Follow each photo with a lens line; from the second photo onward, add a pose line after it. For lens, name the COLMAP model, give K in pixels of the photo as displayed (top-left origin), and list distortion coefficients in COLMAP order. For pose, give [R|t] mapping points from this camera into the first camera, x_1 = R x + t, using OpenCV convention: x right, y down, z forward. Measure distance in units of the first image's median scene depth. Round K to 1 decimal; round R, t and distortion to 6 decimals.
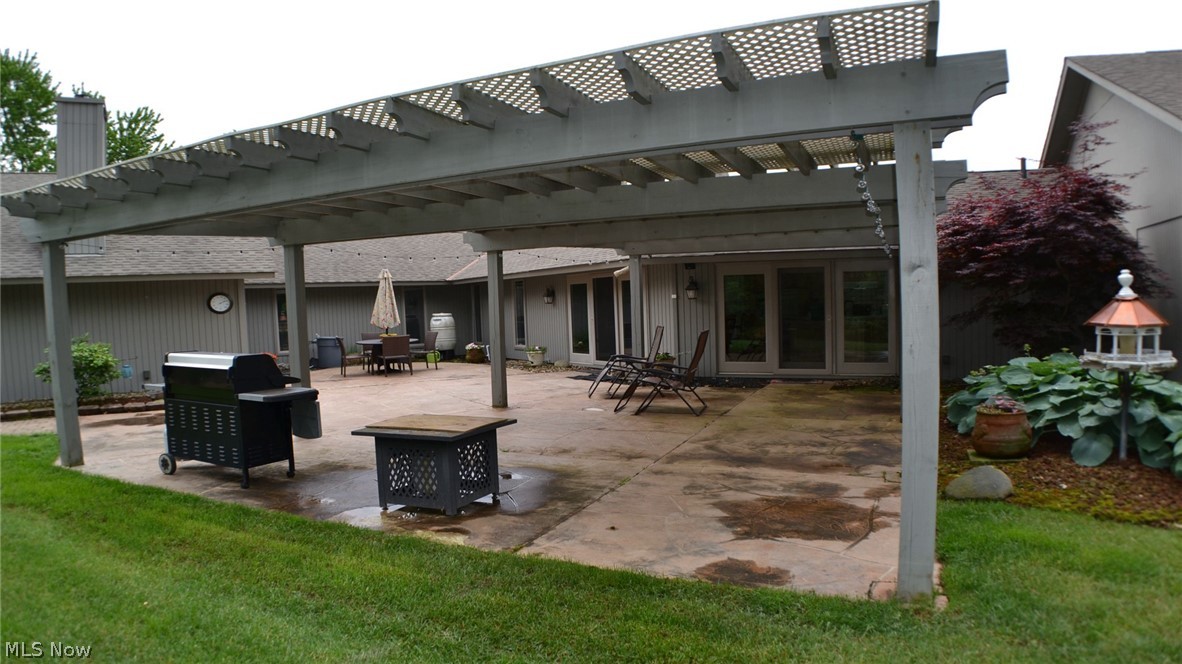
lens RADIAL K [[735.4, 0, 591.0], [0, 735.4, 332.0], [0, 0, 1]] dist [-0.129372, 0.021479]
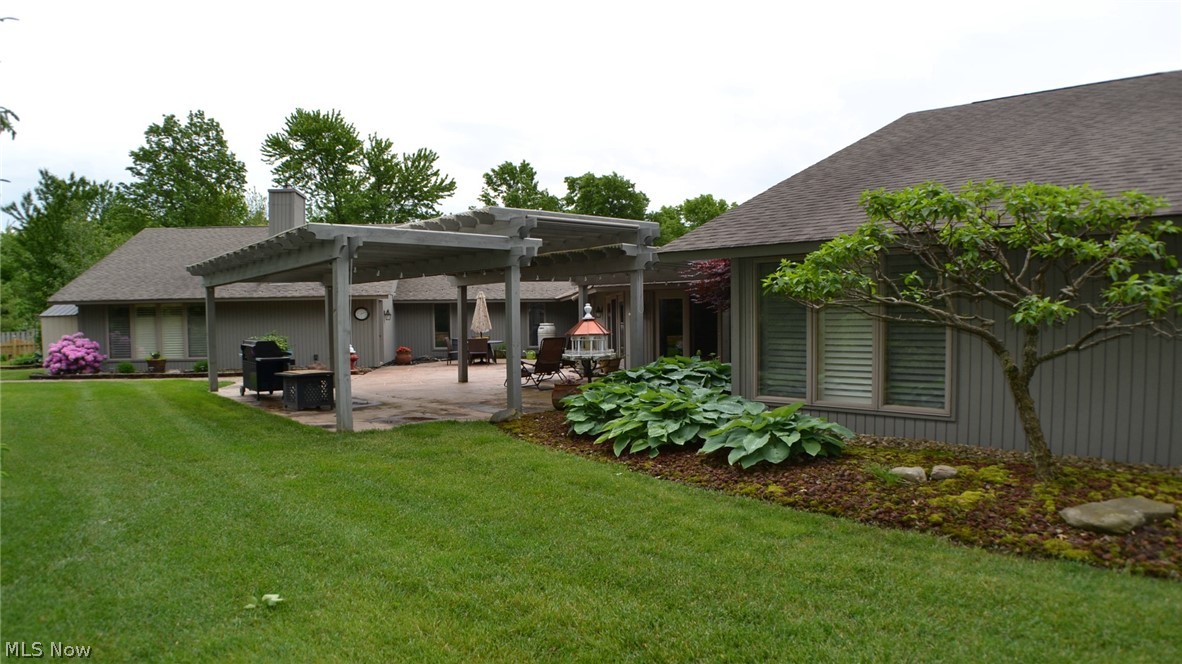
lens RADIAL K [[735.4, 0, 591.0], [0, 735.4, 332.0], [0, 0, 1]] dist [-0.129372, 0.021479]
pose [[0.923644, 0.022099, -0.382613, 0.457054], [-0.027559, 0.999582, -0.008794, -0.000251], [0.382259, 0.018667, 0.923867, -0.227834]]
